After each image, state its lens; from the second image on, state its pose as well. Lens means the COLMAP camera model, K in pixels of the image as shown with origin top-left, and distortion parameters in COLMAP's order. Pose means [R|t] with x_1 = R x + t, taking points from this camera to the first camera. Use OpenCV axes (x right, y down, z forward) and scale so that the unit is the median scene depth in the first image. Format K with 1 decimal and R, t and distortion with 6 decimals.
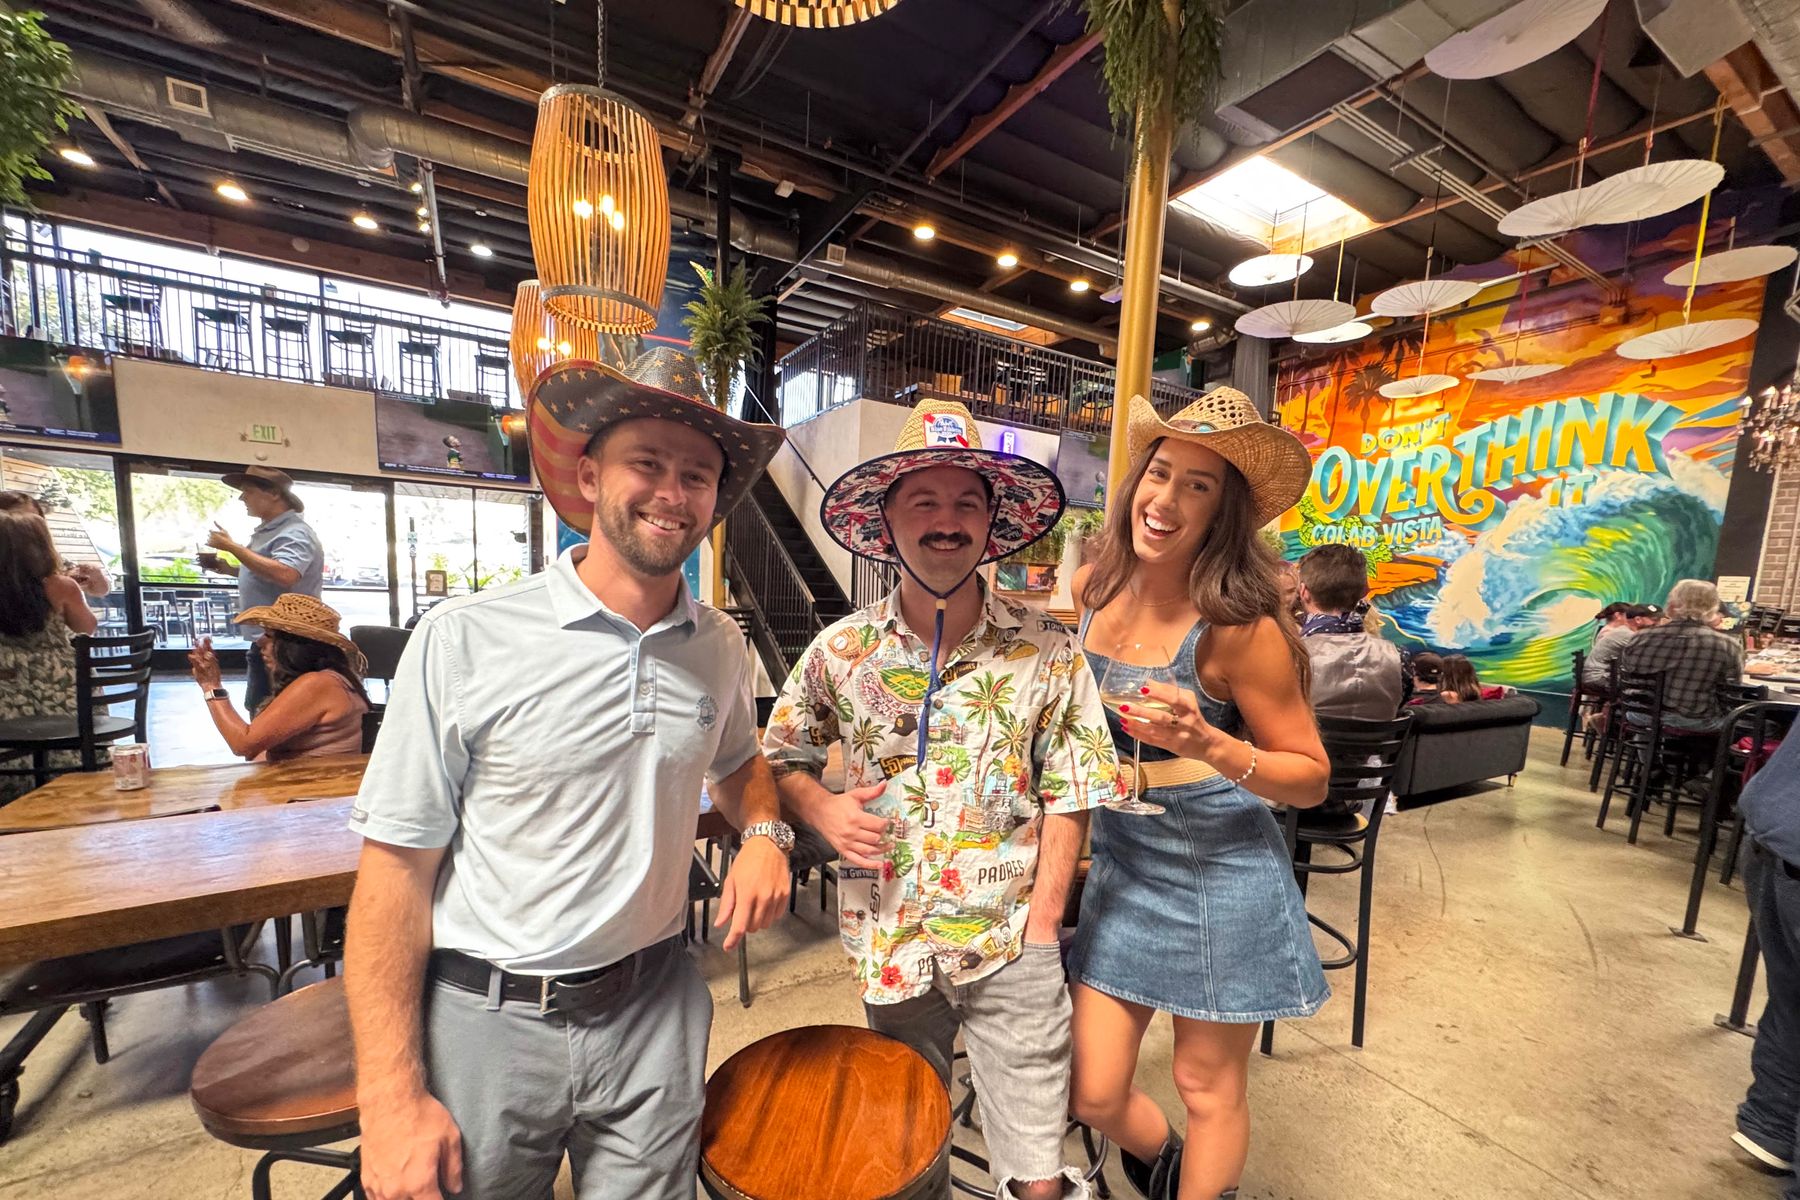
lens RADIAL K [[710.3, 0, 900.0], [0, 710.3, 677.8], [0, 0, 1]] dist [-0.008502, 0.000041]
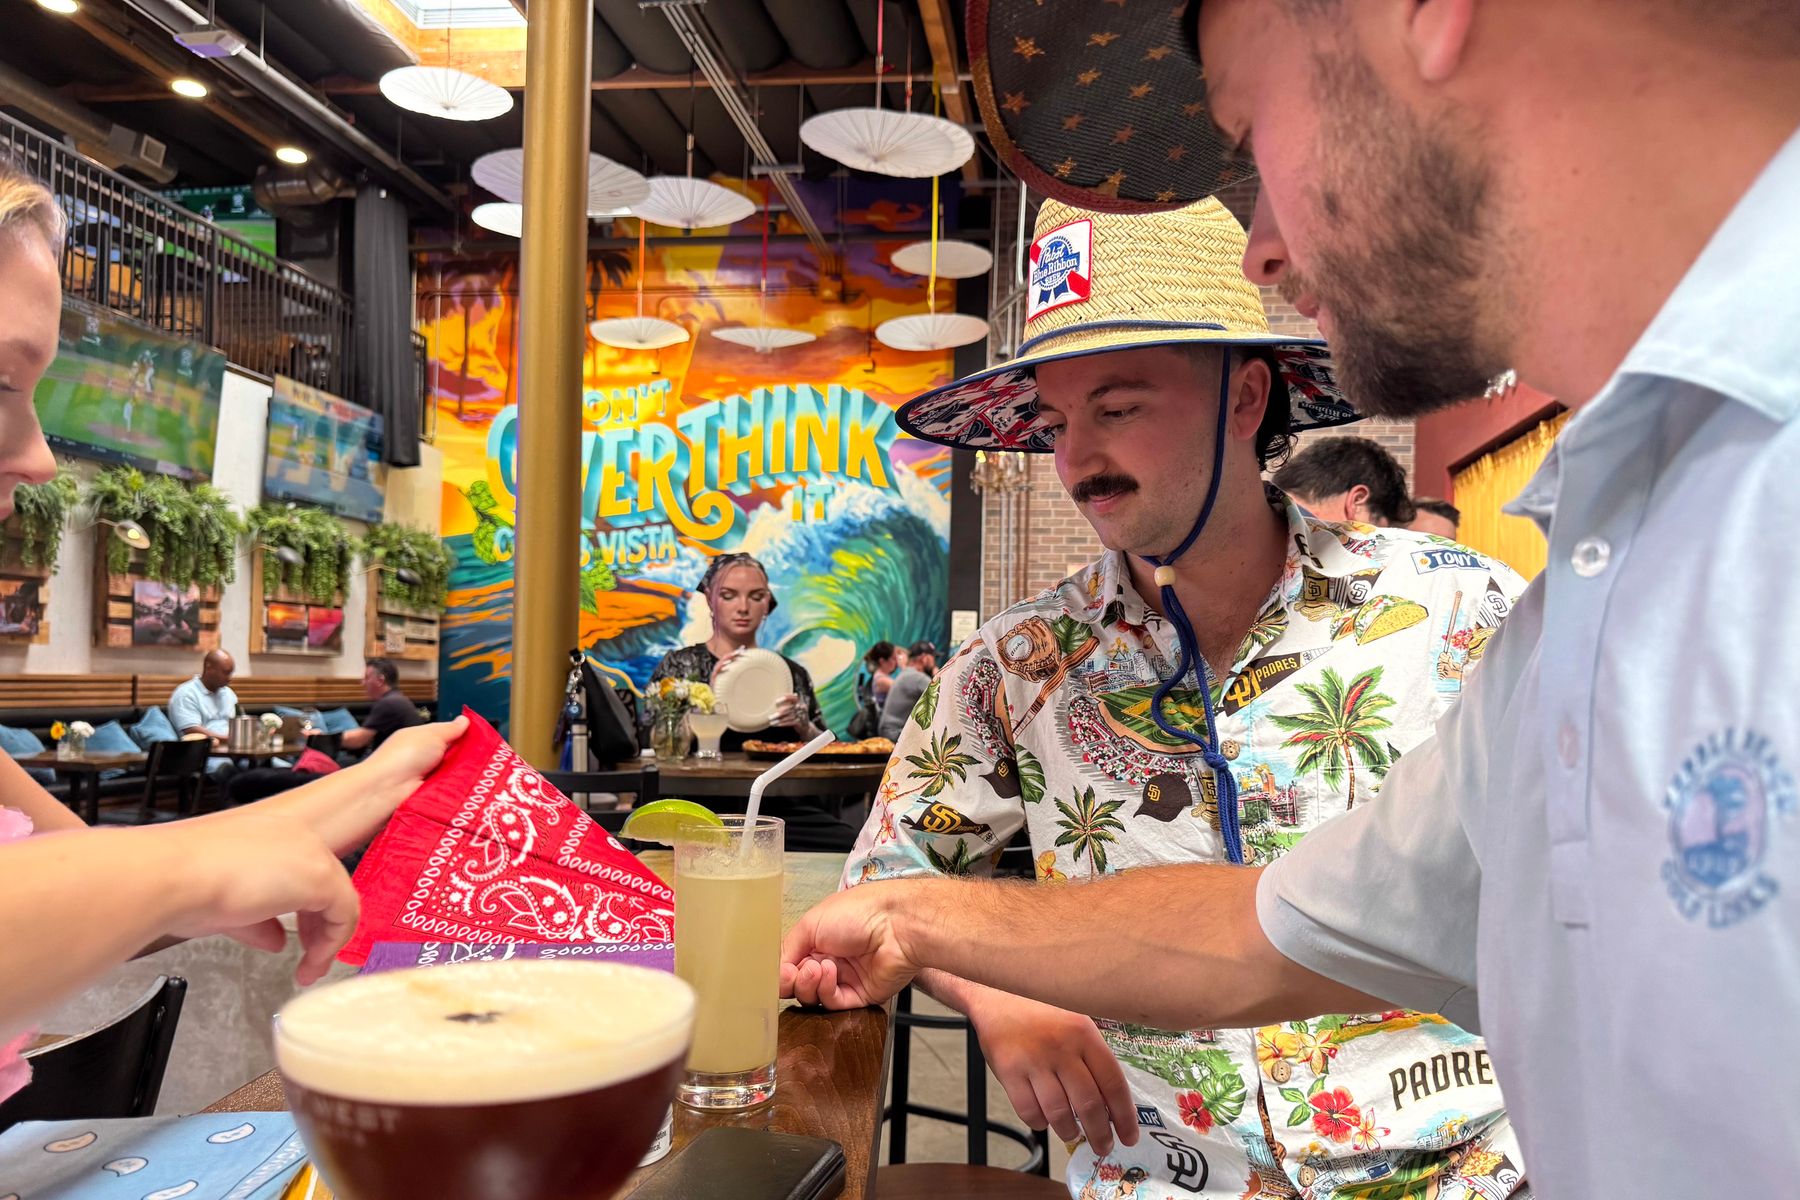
lens RADIAL K [[1267.9, 0, 899.3], [0, 1267.9, 693.0], [0, 0, 1]] dist [0.057119, -0.086231]
pose [[0.619130, -0.039373, 0.784301, -0.087056], [0.105926, 0.993802, -0.033728, 0.000440], [-0.778111, 0.103960, 0.619463, 0.075583]]
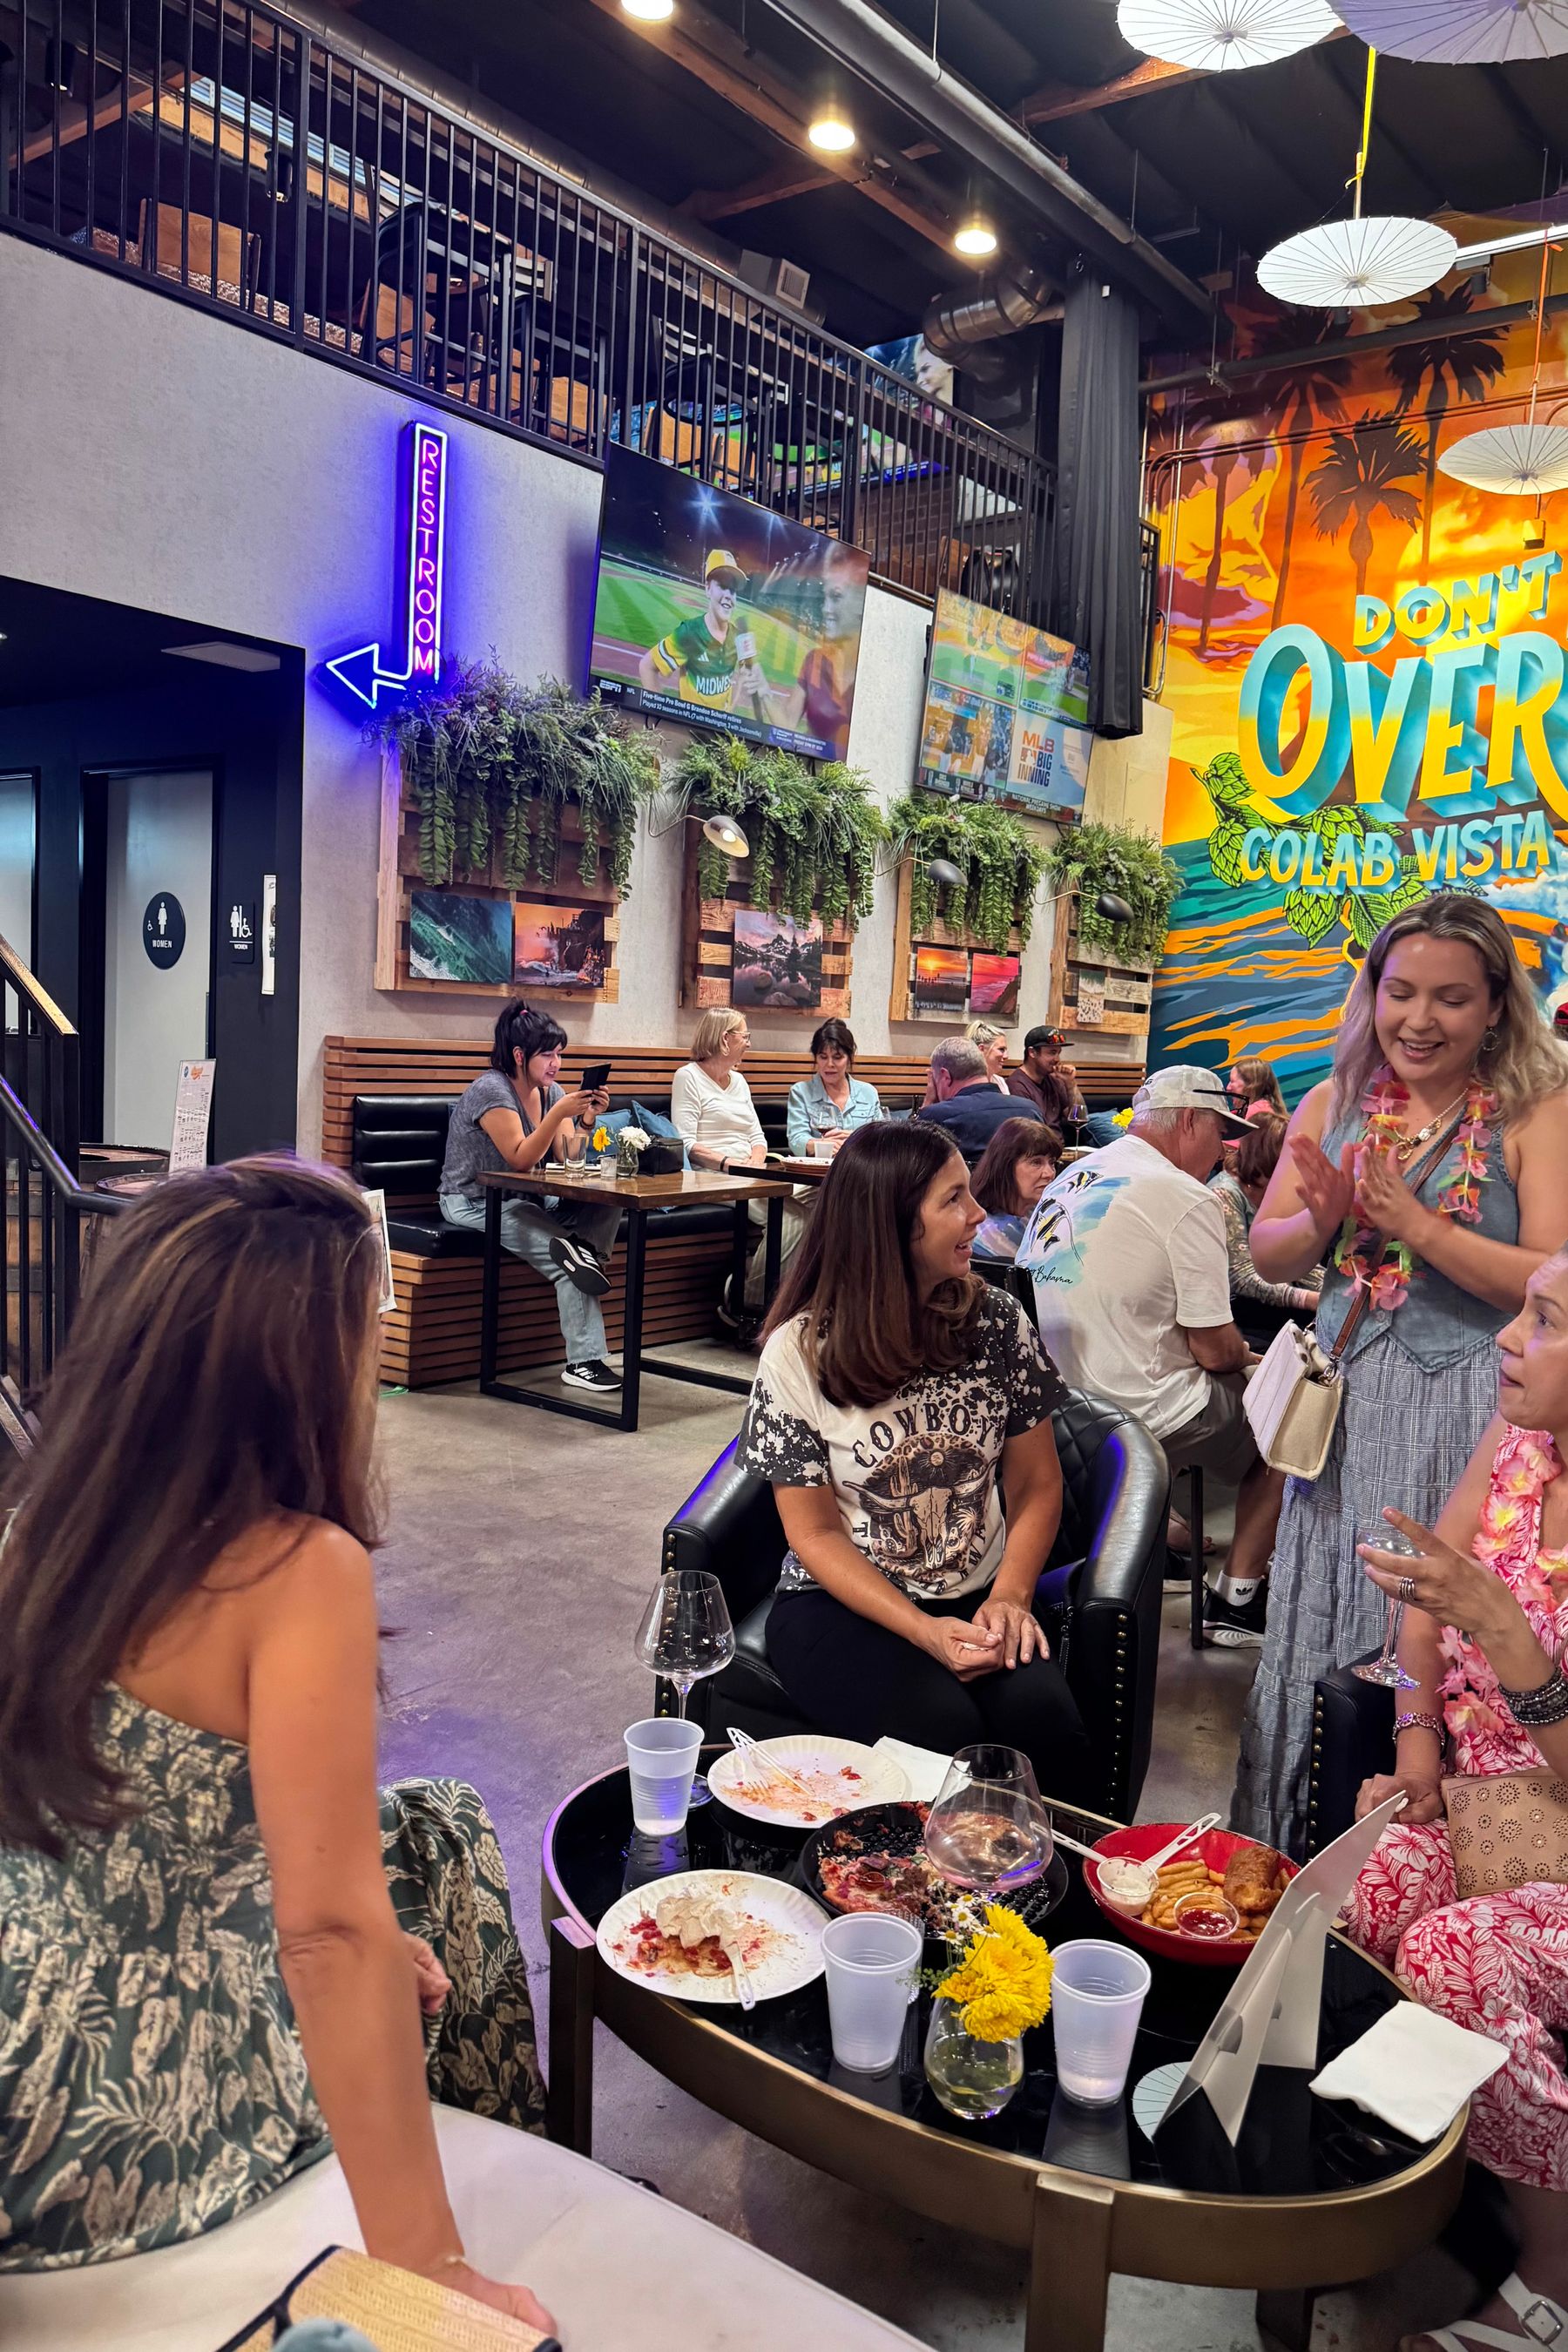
lens RADIAL K [[1656.8, 0, 893.7], [0, 1656.8, 1190.0], [0, 0, 1]] dist [0.057119, -0.086231]
pose [[0.914309, -0.037987, 0.403232, 0.040619], [0.043111, 0.999064, -0.003634, -0.028349], [-0.402717, 0.020707, 0.915090, 0.307567]]
